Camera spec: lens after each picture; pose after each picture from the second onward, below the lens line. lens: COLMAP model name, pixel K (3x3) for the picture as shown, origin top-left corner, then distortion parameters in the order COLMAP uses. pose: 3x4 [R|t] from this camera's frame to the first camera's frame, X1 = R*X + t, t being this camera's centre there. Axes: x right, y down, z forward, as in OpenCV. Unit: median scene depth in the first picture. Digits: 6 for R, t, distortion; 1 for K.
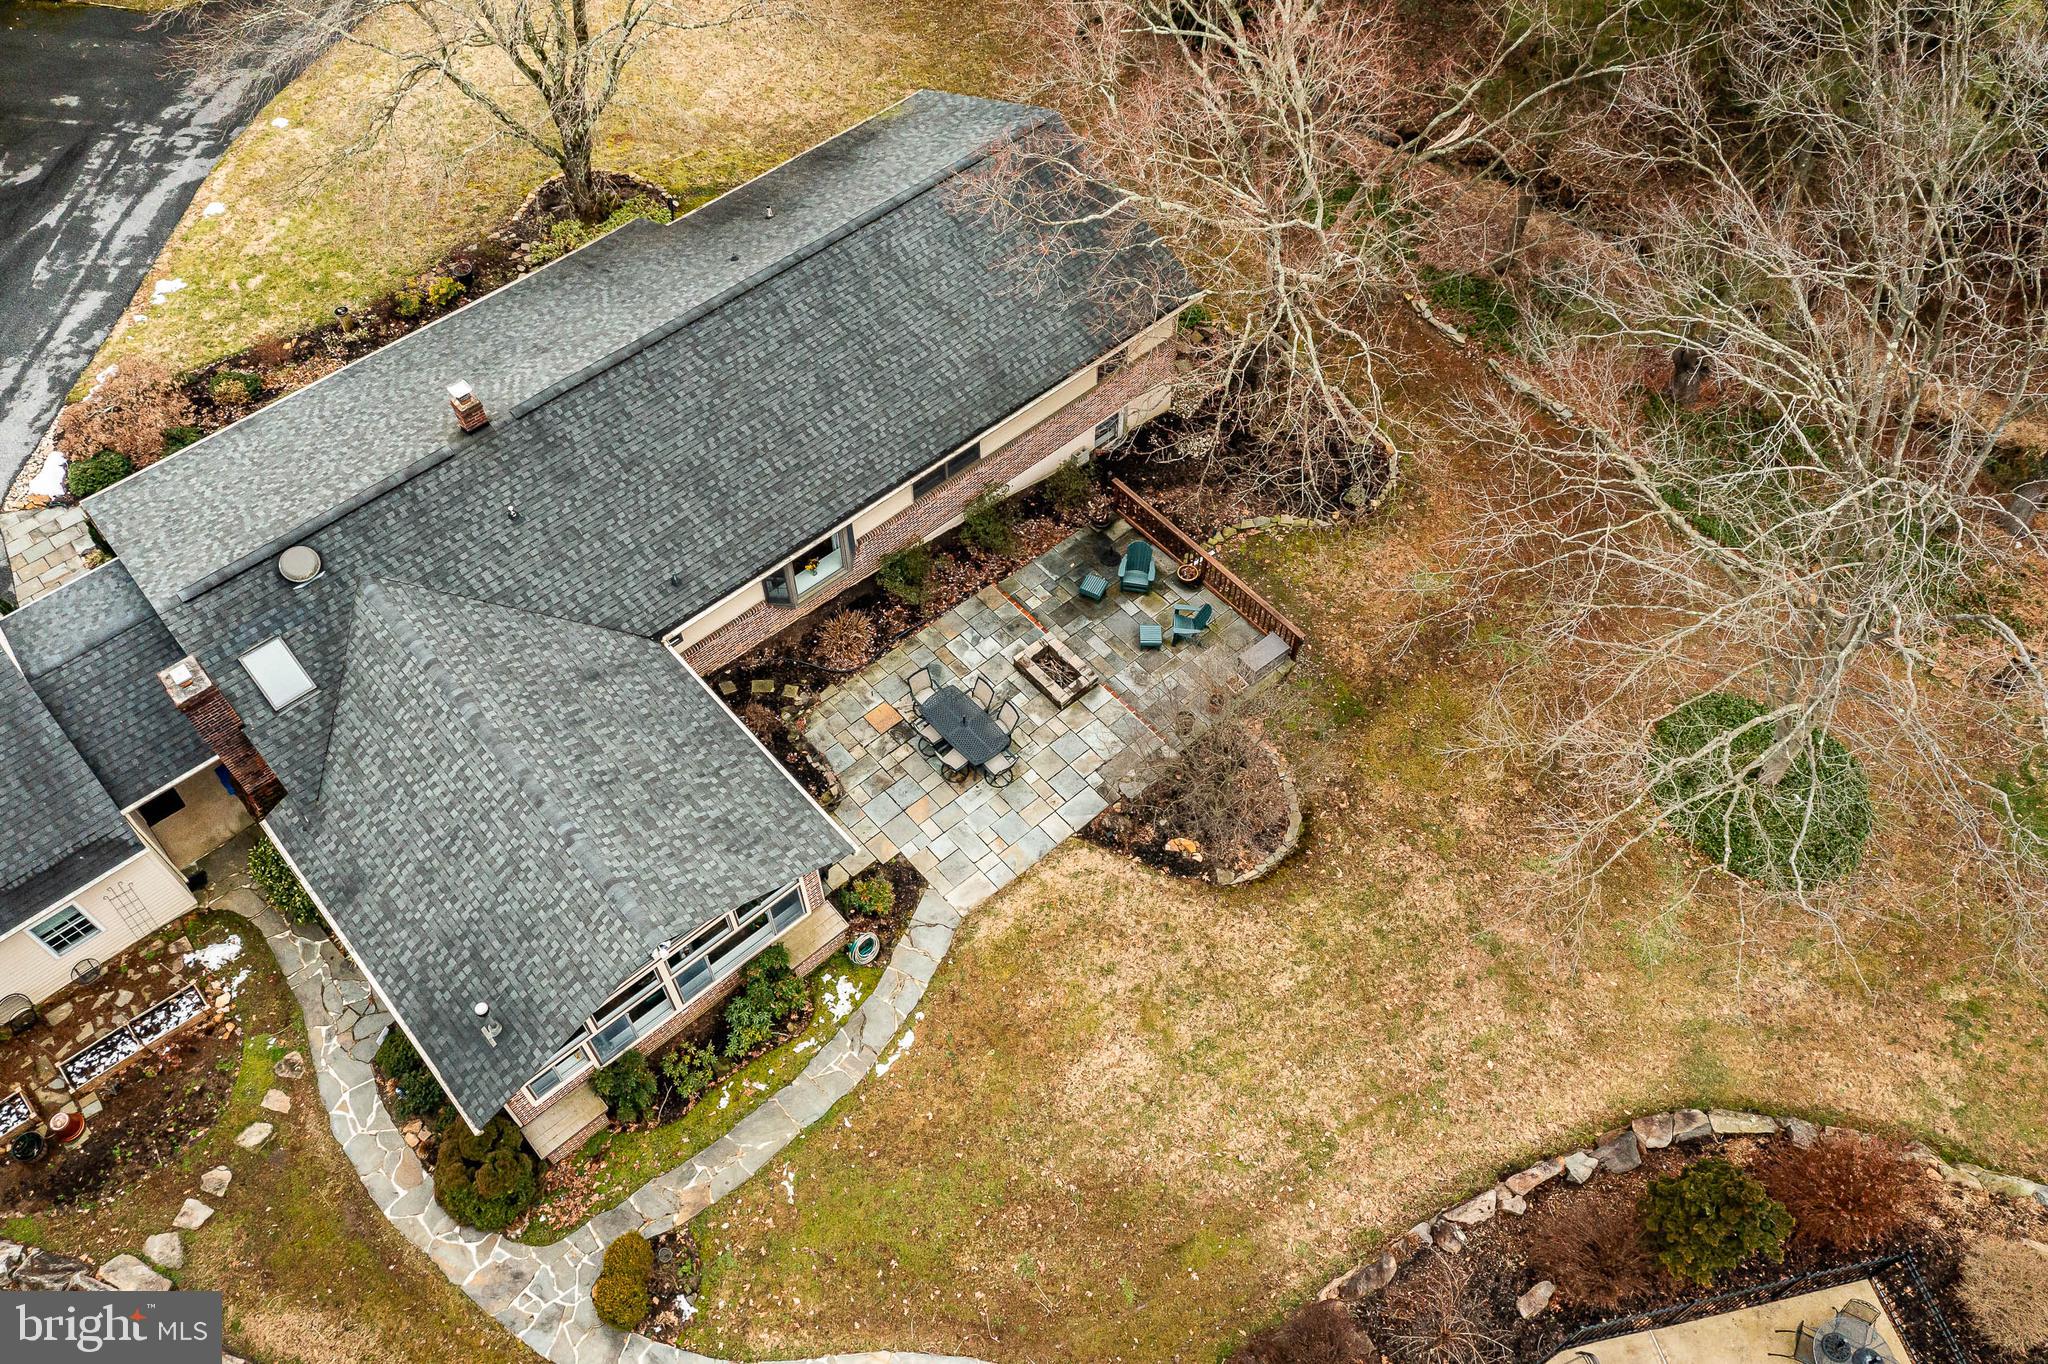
lens RADIAL K [[1609.2, 0, 1020.5], [0, 1609.2, 682.9], [0, 0, 1]] dist [-0.012356, 0.052034]
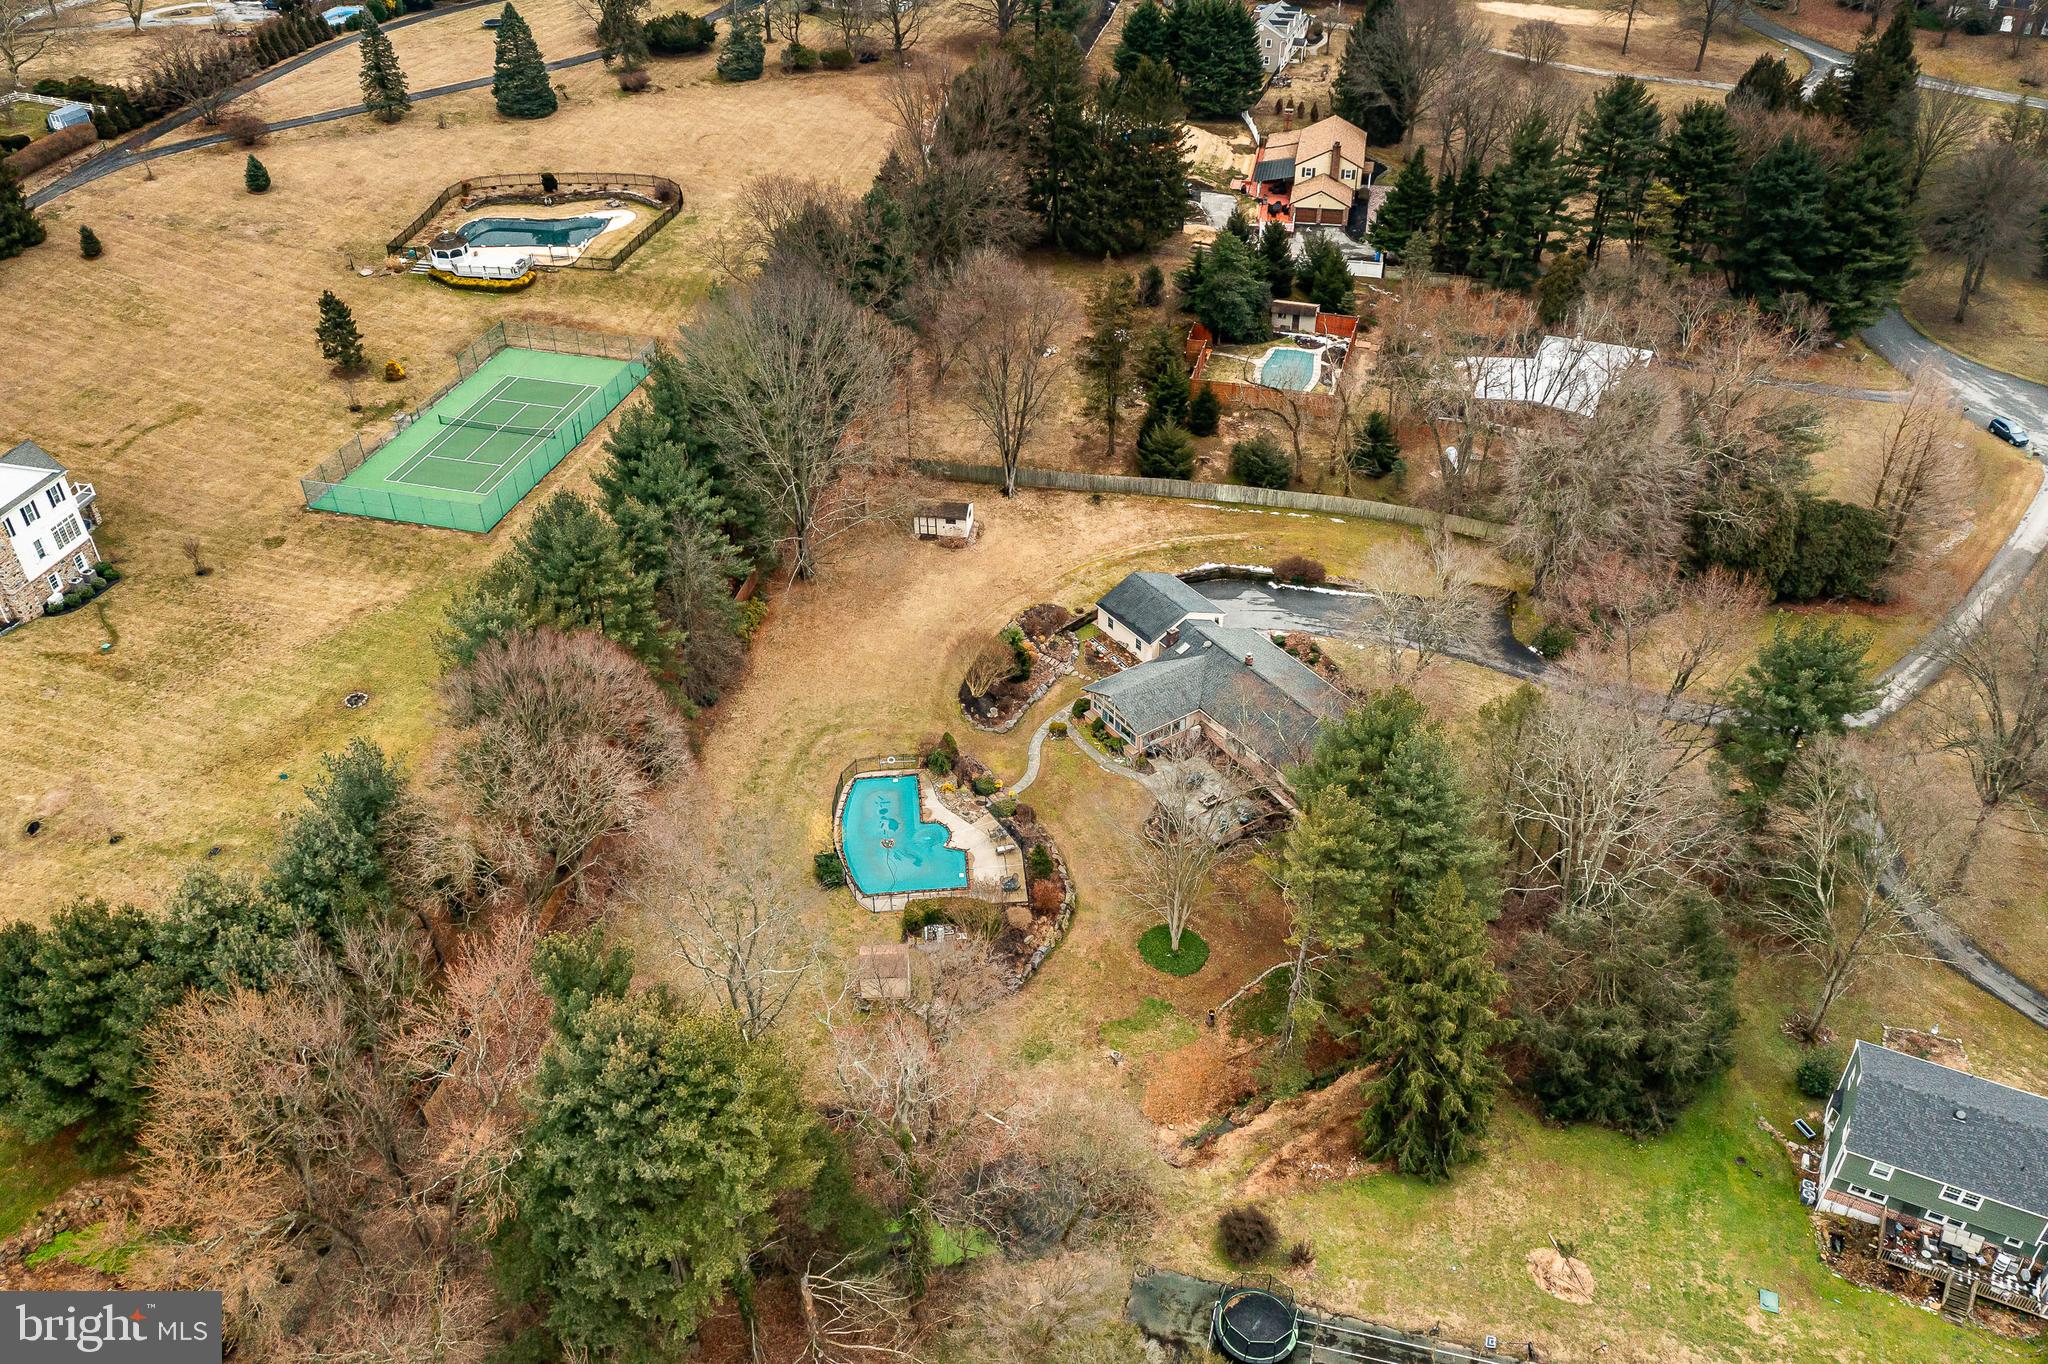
lens RADIAL K [[1609.2, 0, 1020.5], [0, 1609.2, 682.9], [0, 0, 1]] dist [-0.012356, 0.052034]
pose [[-0.126700, 0.589282, -0.797931, 3.184245], [-0.807998, 0.405310, 0.427625, -1.492200], [0.575401, 0.698907, 0.424786, -1.099956]]
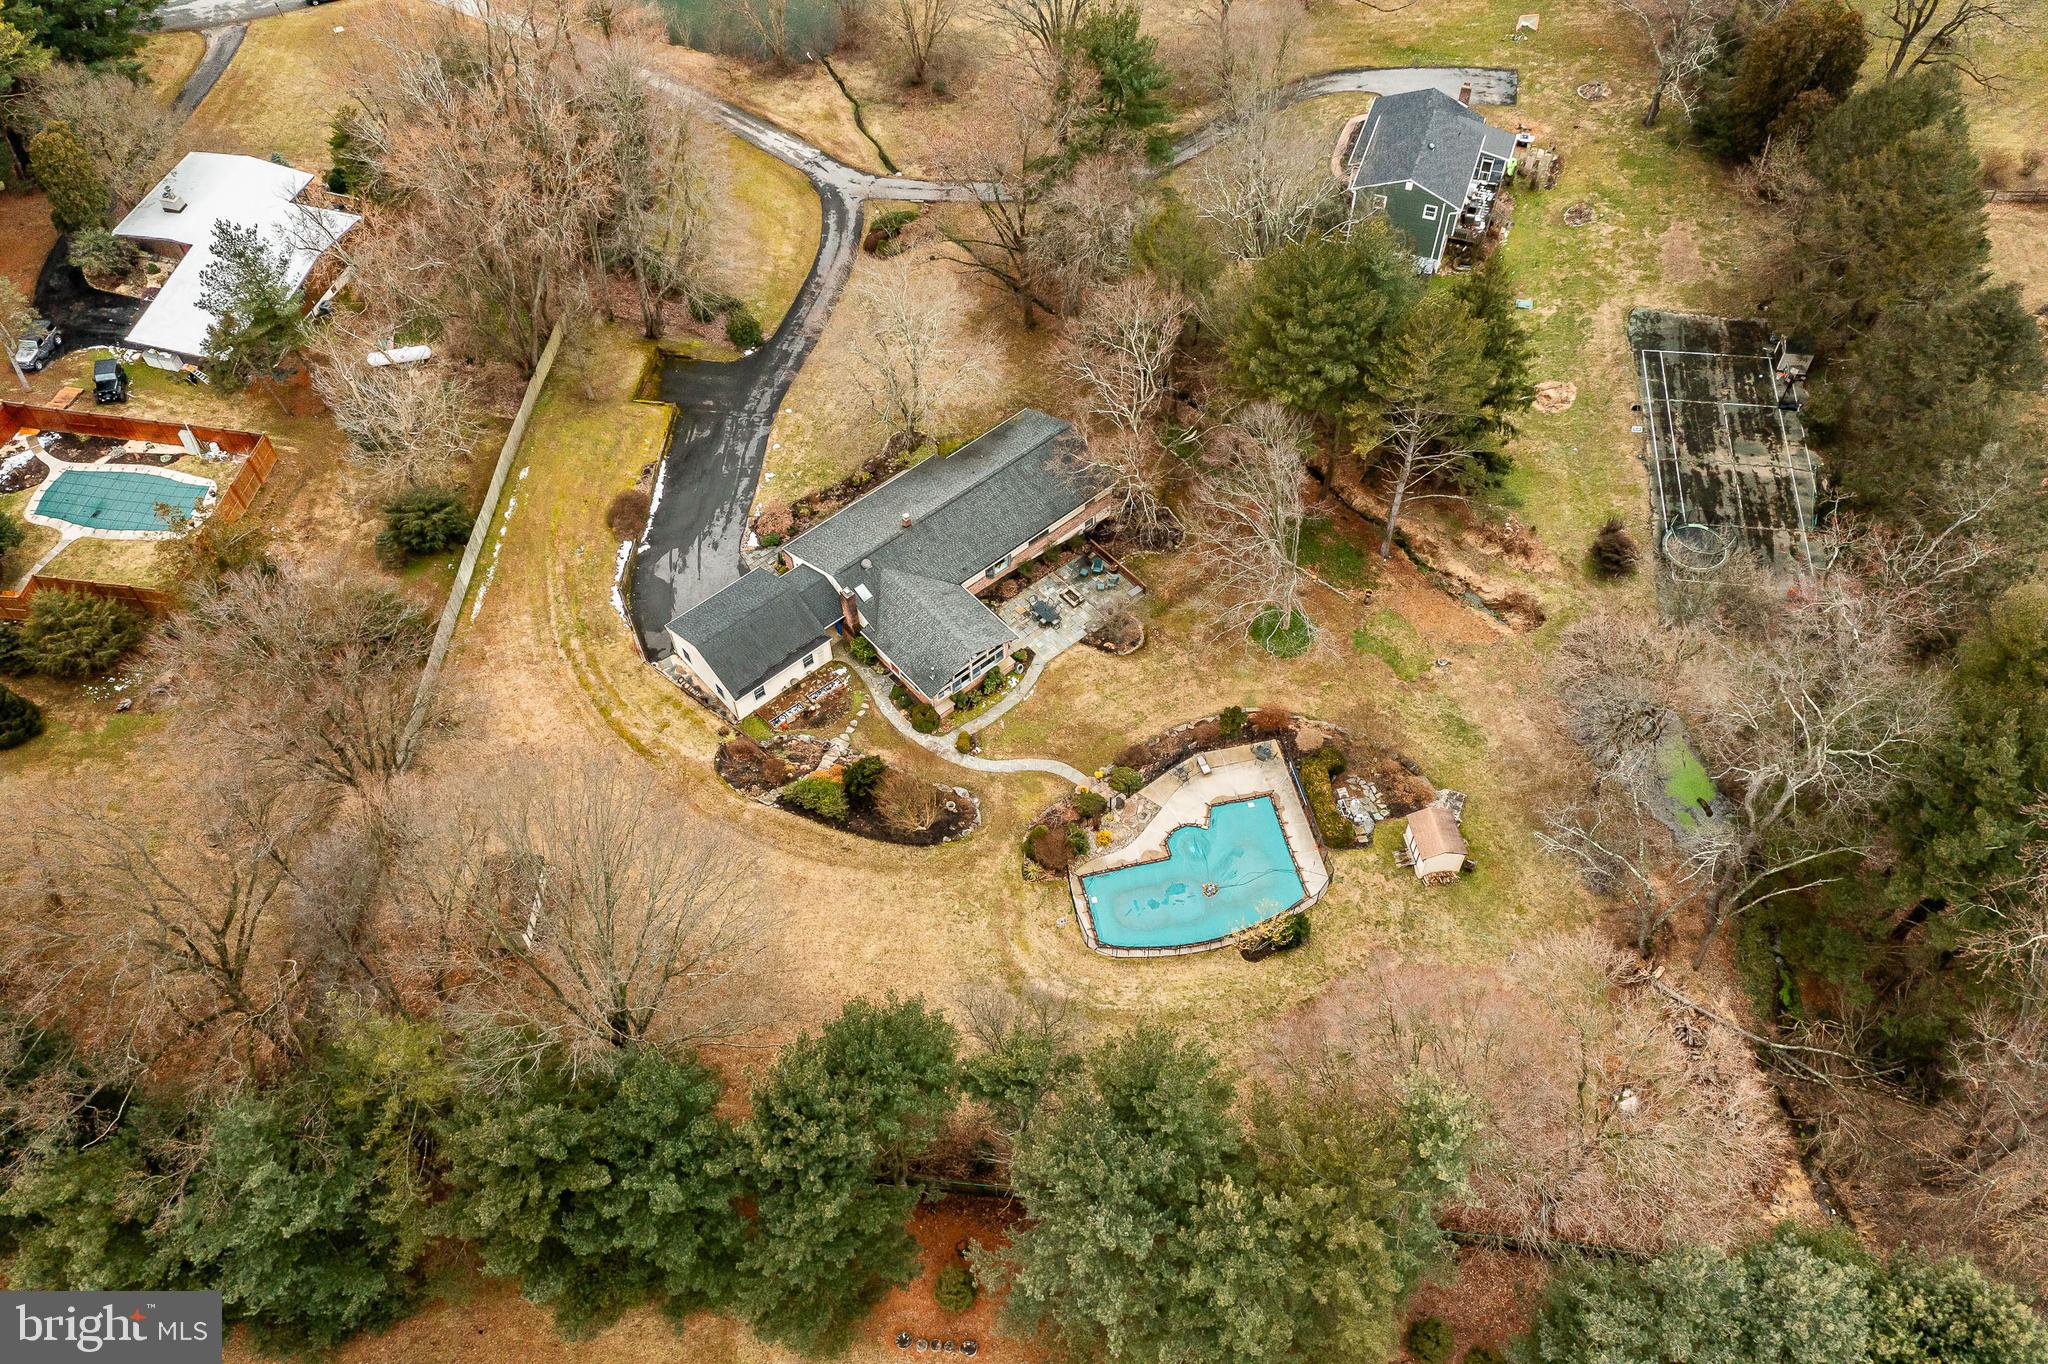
lens RADIAL K [[1604.9, 0, 1015.7], [0, 1604.9, 684.8], [0, 0, 1]] dist [-0.009145, 0.058357]
pose [[0.999814, -0.003899, -0.018903, -0.037113], [0.003301, 0.999496, -0.031567, 0.314130], [0.019017, 0.031498, 0.999323, -2.608547]]
